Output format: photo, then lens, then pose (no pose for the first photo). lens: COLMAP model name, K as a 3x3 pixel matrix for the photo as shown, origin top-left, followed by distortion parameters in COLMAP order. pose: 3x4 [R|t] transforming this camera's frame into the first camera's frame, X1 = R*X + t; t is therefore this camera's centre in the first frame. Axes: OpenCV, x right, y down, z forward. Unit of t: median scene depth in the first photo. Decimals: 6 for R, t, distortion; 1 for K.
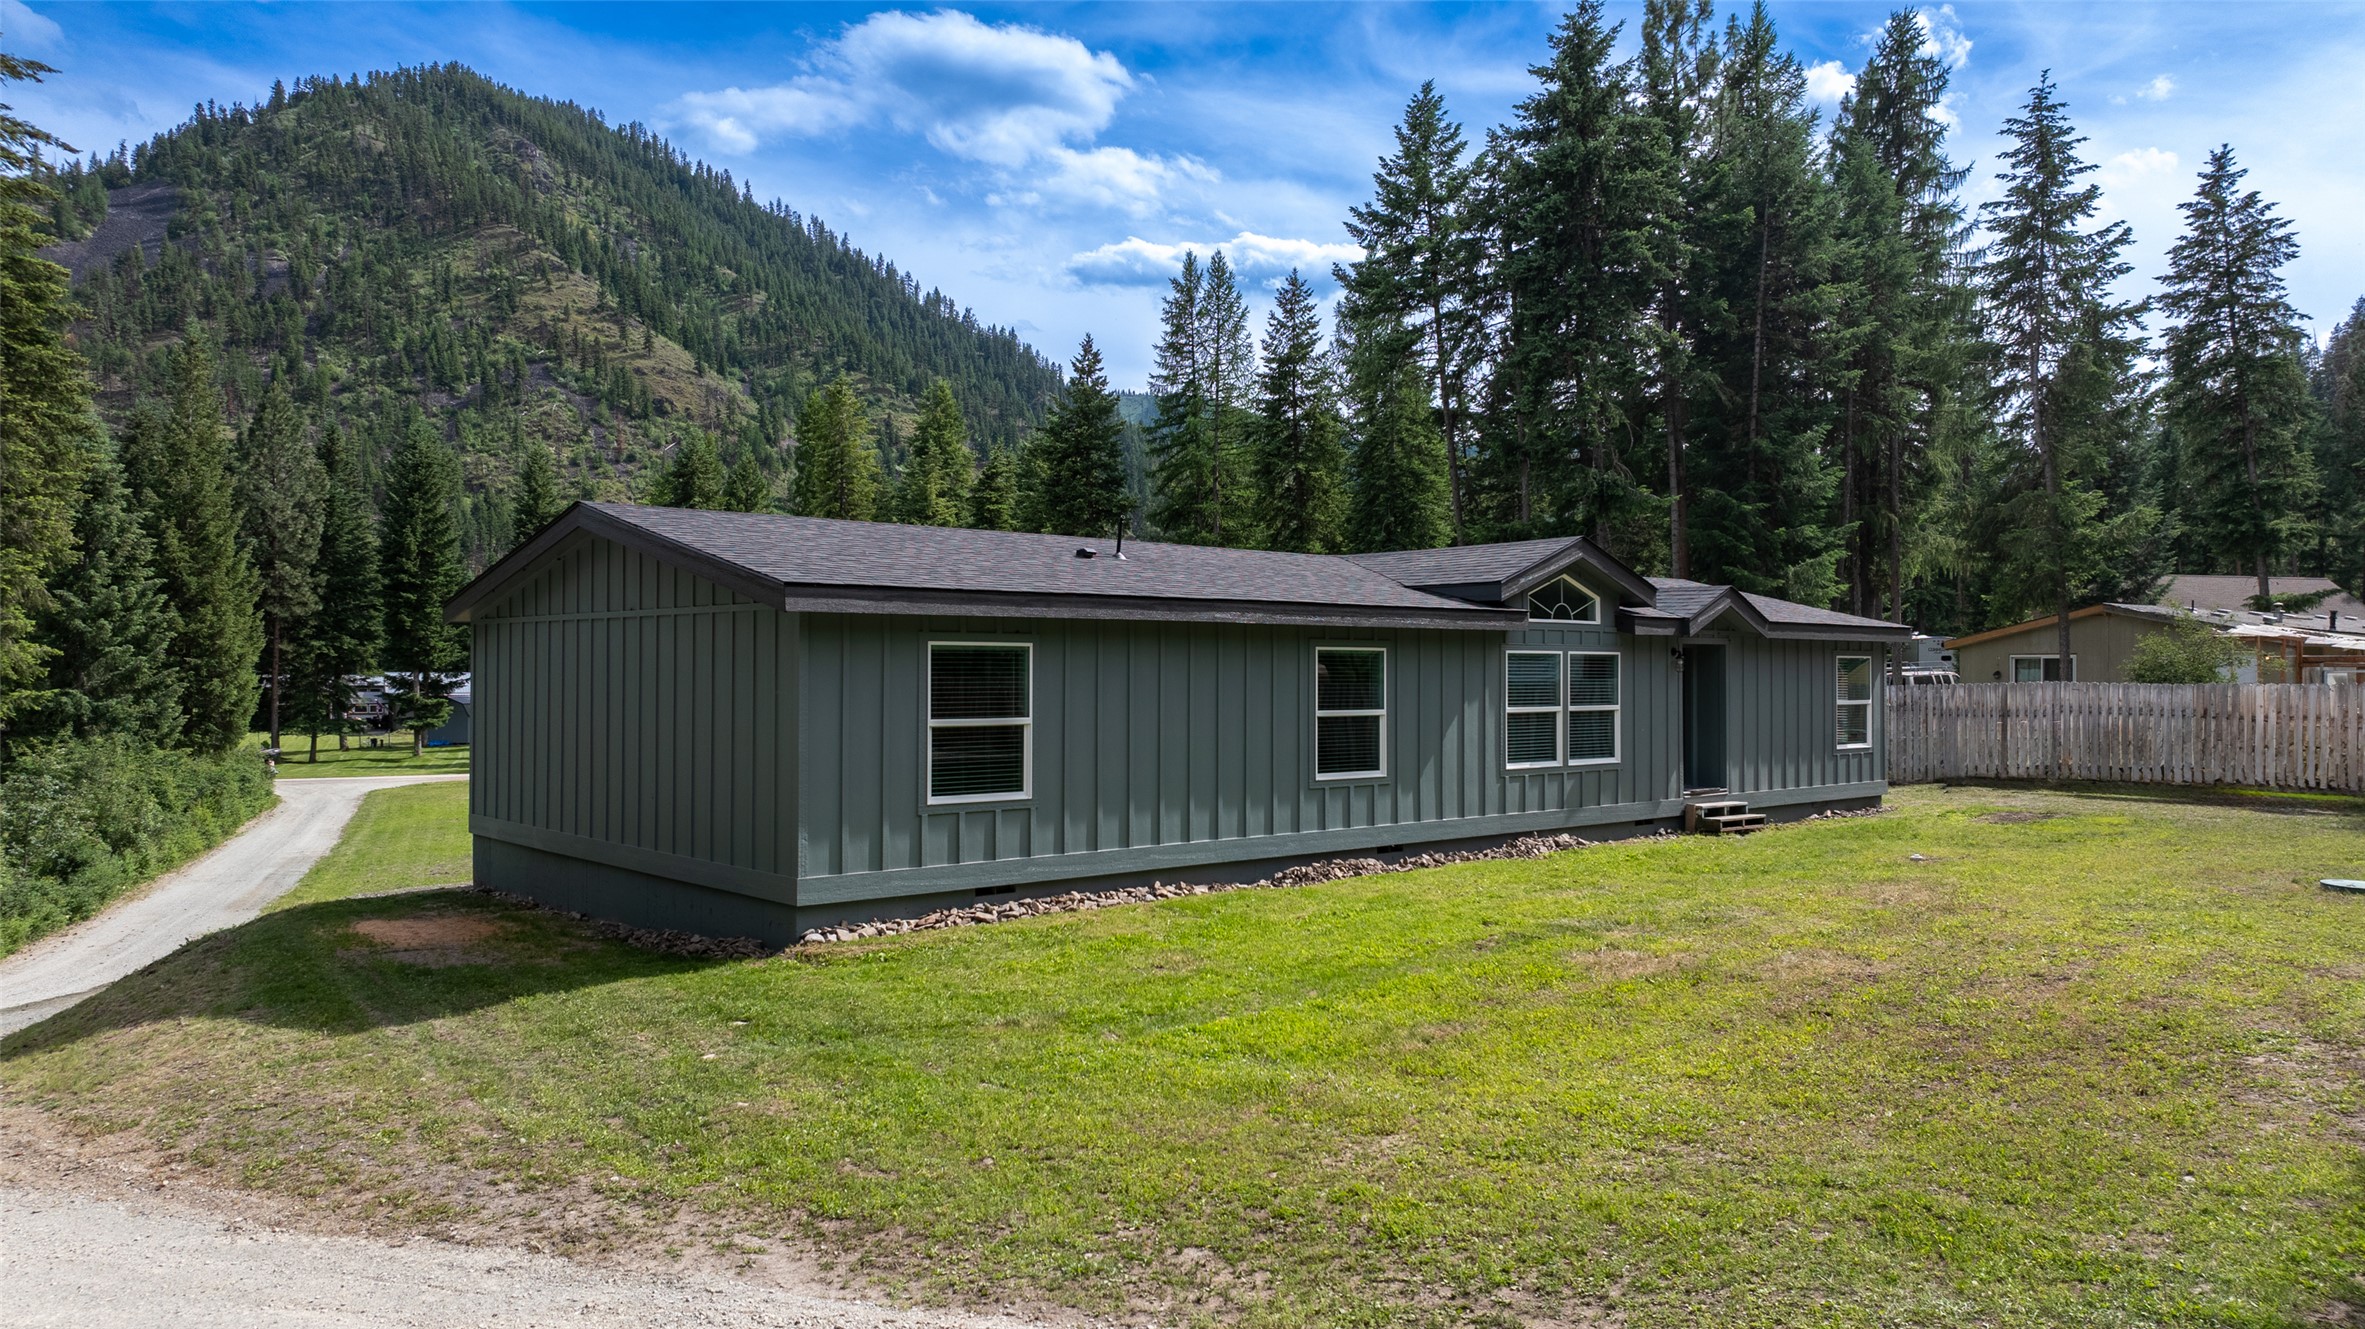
lens RADIAL K [[1644.3, 0, 1196.0], [0, 1644.3, 665.1], [0, 0, 1]] dist [-0.003872, -0.002287]
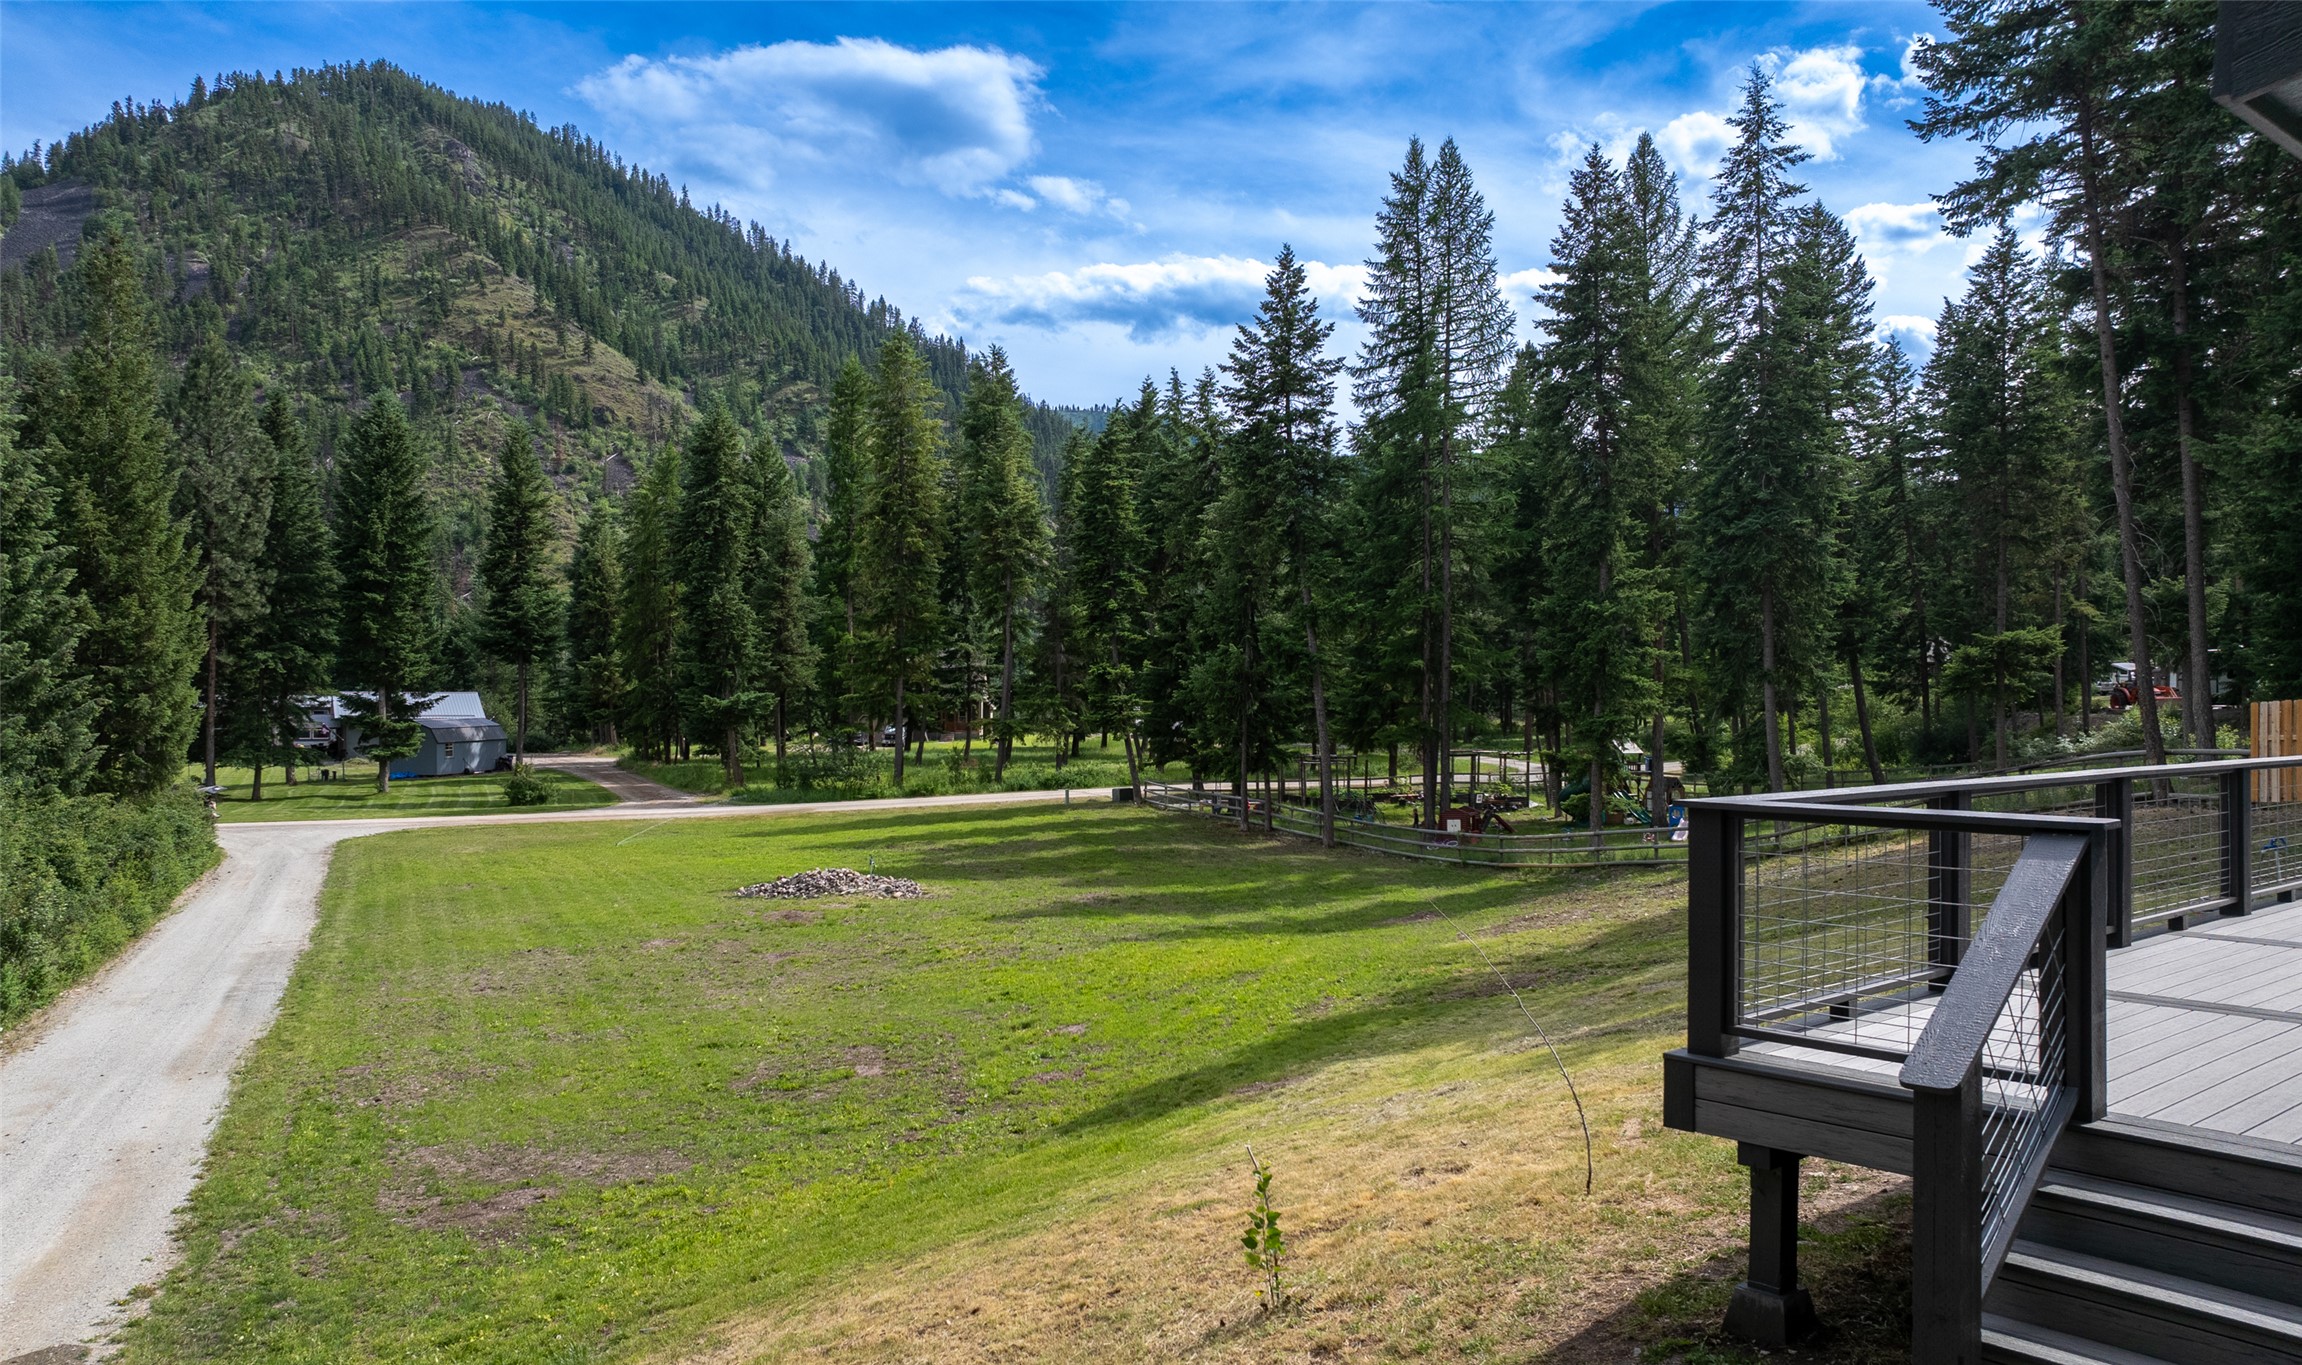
lens RADIAL K [[1717.5, 0, 1151.0], [0, 1717.5, 682.5], [0, 0, 1]] dist [-0.004007, -0.002840]
pose [[0.999998, 0.001251, -0.001733, -0.093587], [-0.001258, 0.999991, -0.003938, 0.003626], [0.001728, 0.003940, 0.999991, 0.150963]]
